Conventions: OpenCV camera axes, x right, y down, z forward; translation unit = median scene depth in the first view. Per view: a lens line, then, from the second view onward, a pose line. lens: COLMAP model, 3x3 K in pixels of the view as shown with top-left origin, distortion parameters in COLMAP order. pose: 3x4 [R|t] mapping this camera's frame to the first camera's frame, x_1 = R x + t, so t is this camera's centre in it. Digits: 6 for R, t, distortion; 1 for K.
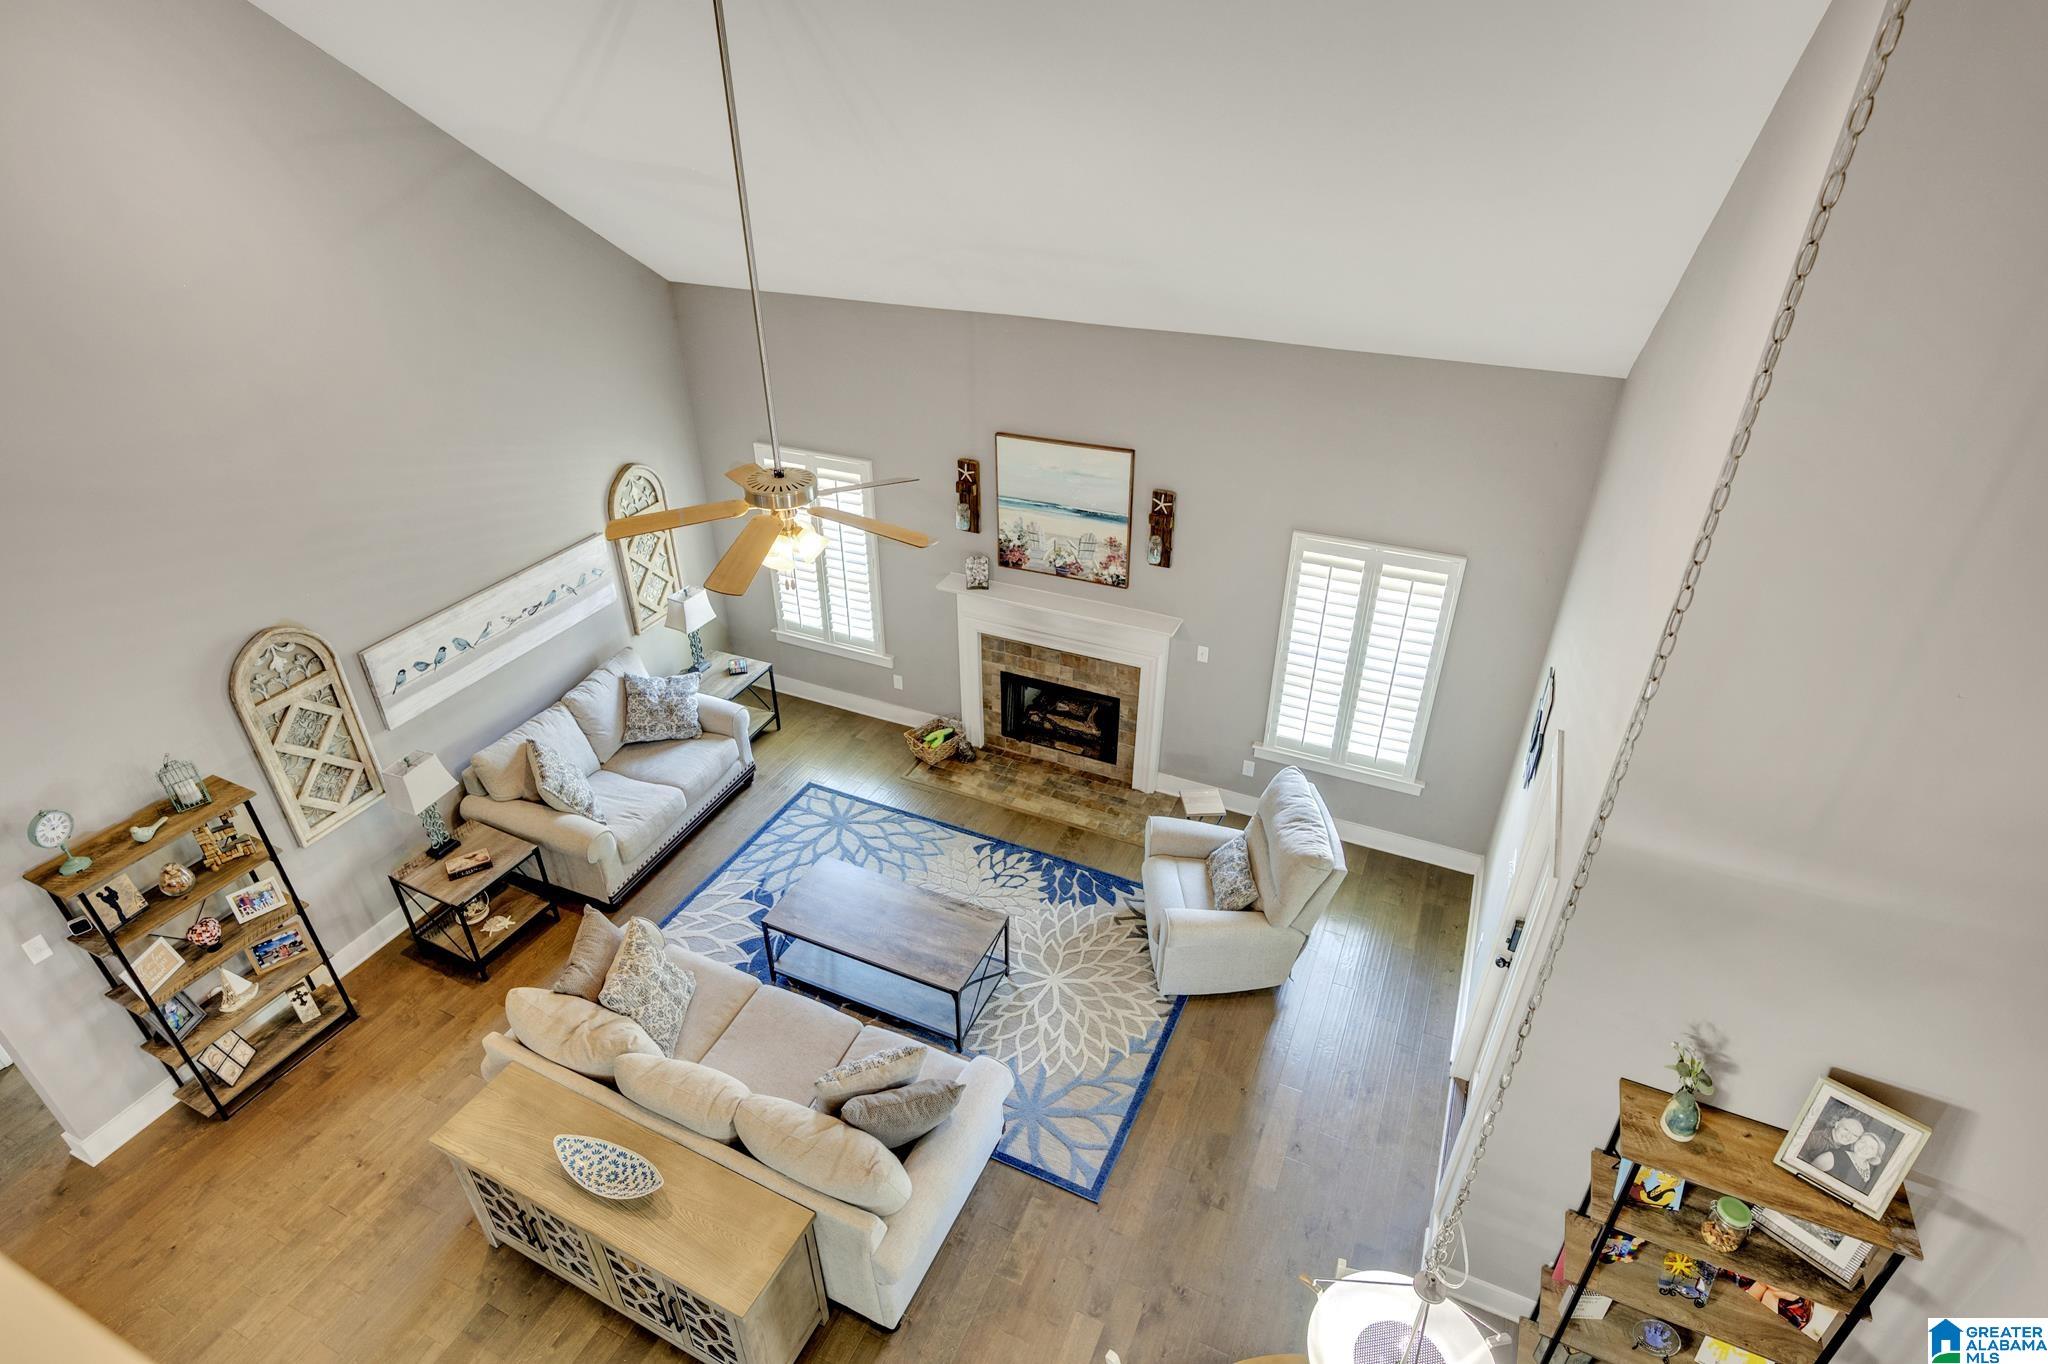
lens RADIAL K [[1063.5, 0, 1022.1], [0, 1063.5, 684.1], [0, 0, 1]] dist [0.004173, 0.000648]
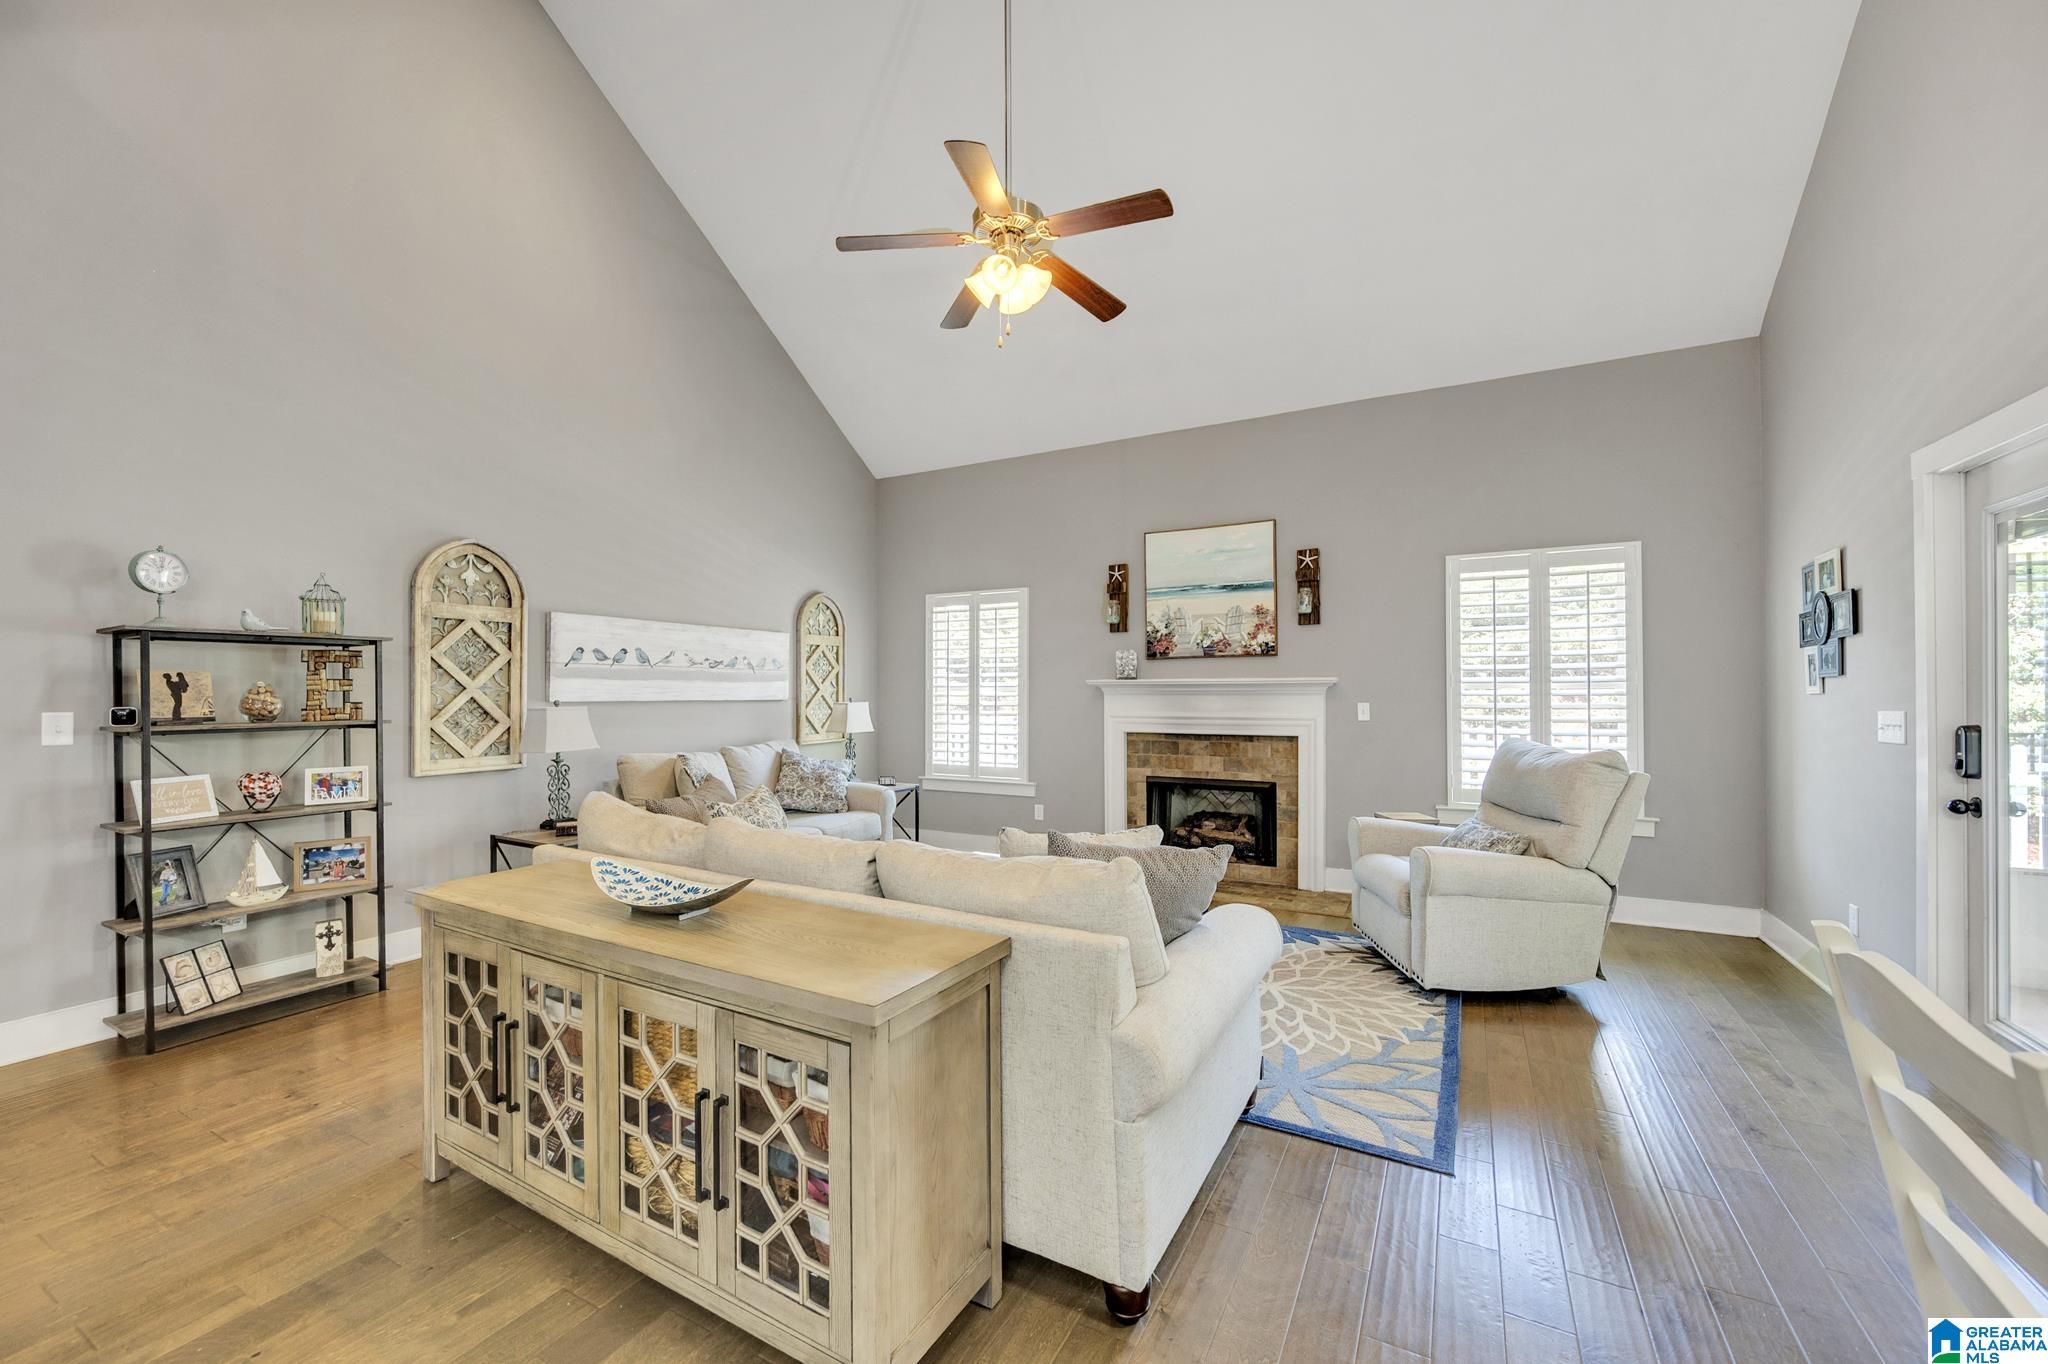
lens RADIAL K [[805.4, 0, 1025.3], [0, 805.4, 685.6], [0, 0, 1]] dist [0.001049, 0.000086]
pose [[0.997826, -0.001013, -0.065888, -0.095727], [-0.034086, 0.847793, -0.529231, 0.365350], [0.056396, 0.530327, 0.845916, 0.348092]]
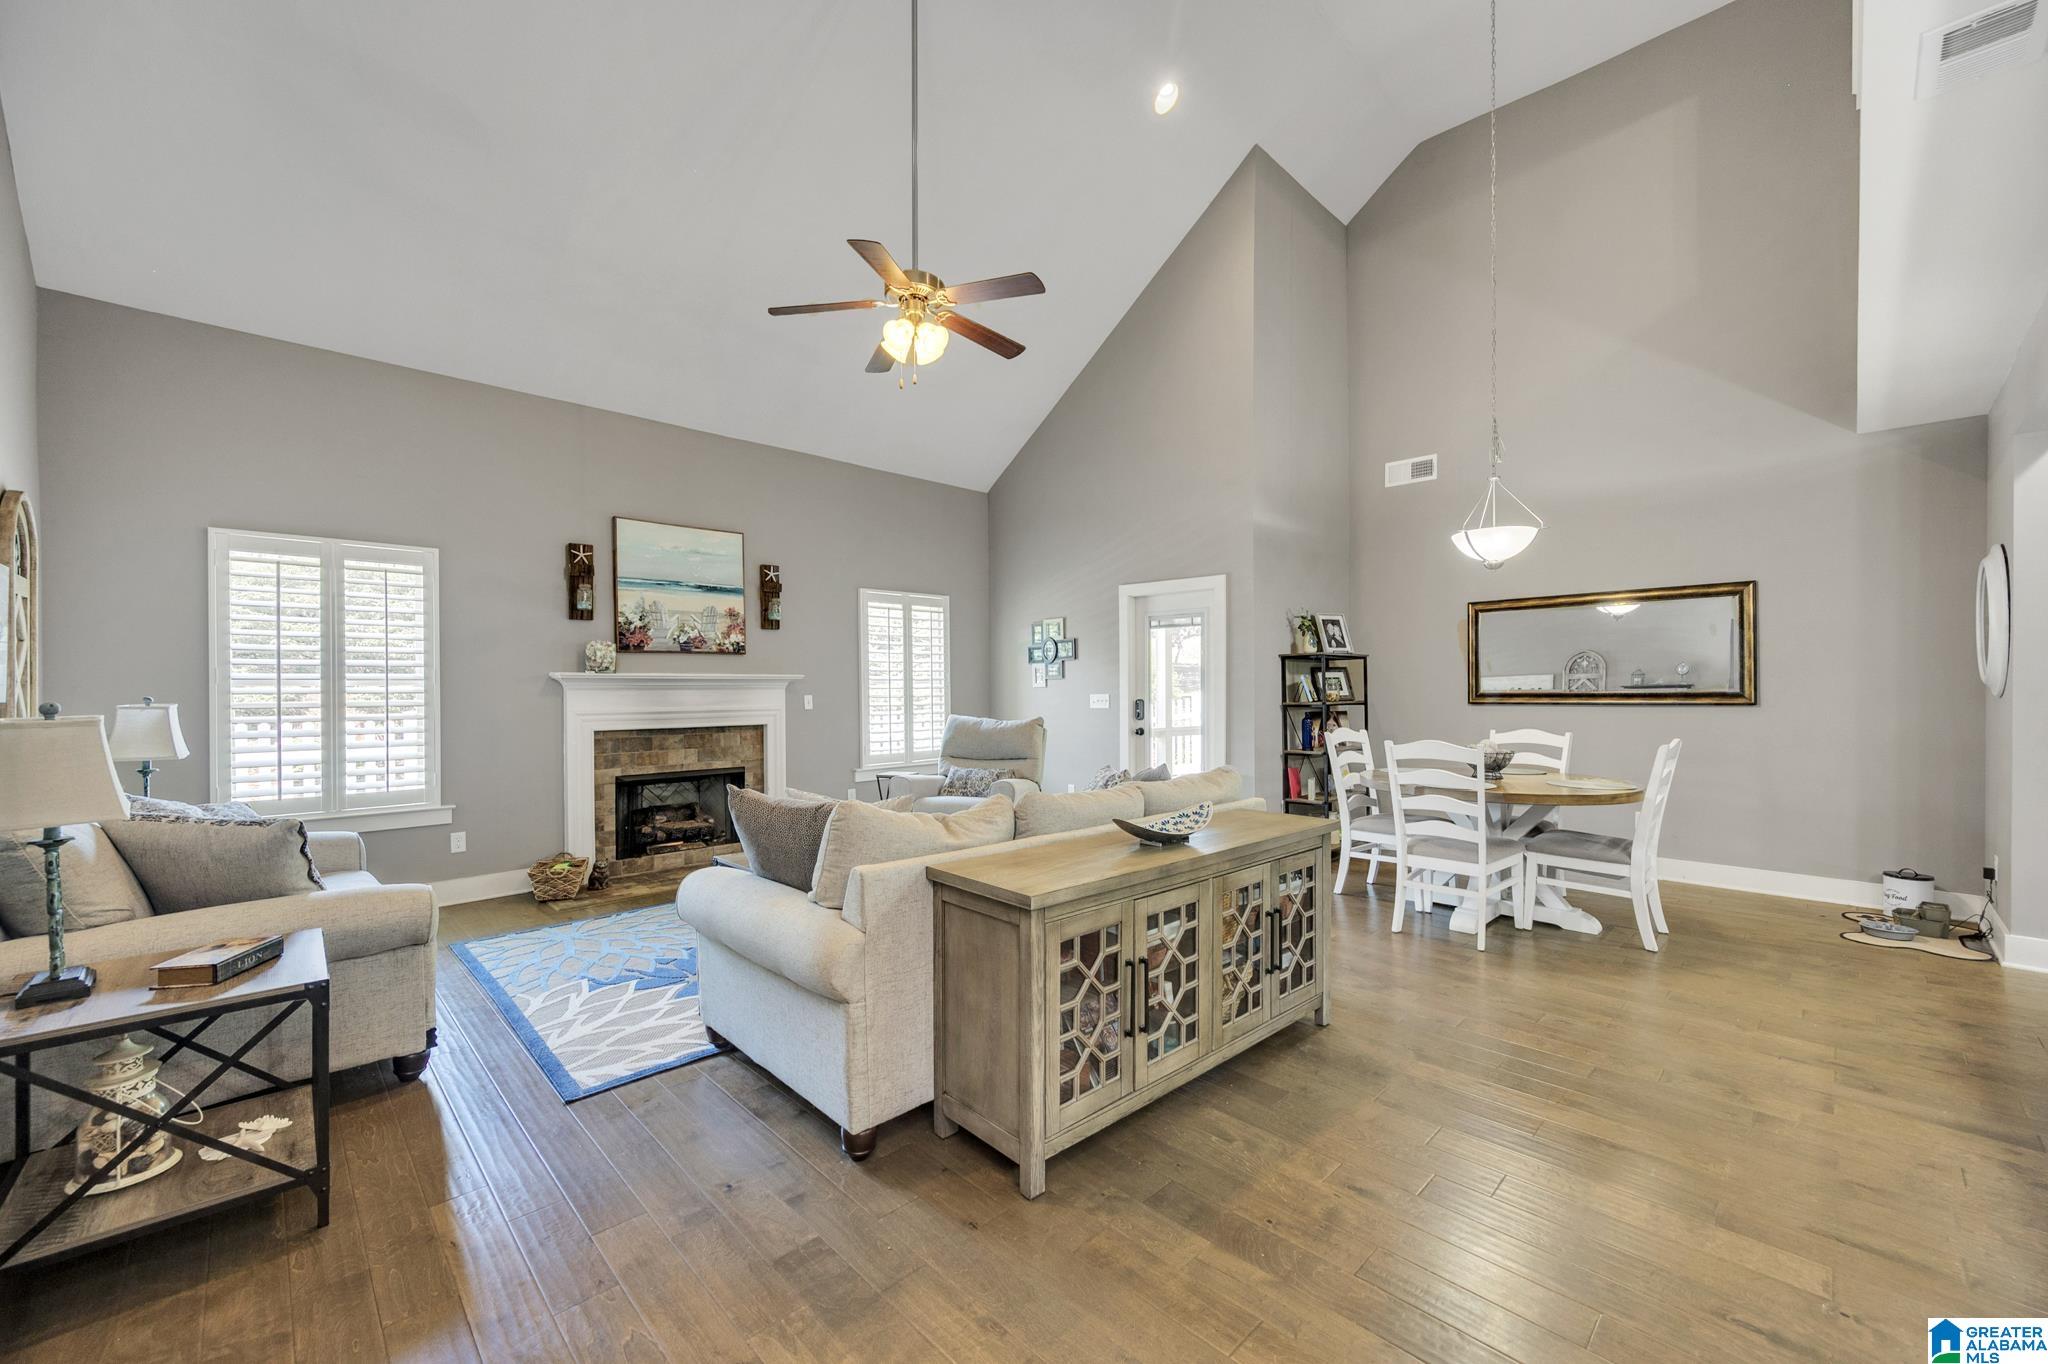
lens RADIAL K [[805.4, 0, 1026.1], [0, 805.4, 692.3], [0, 0, 1]] dist [0.001049, 0.000086]
pose [[0.356384, -0.006697, 0.934316, -0.631250], [0.491550, 0.851749, -0.181391, 0.262932], [-0.794587, 0.523908, 0.306841, 0.518209]]
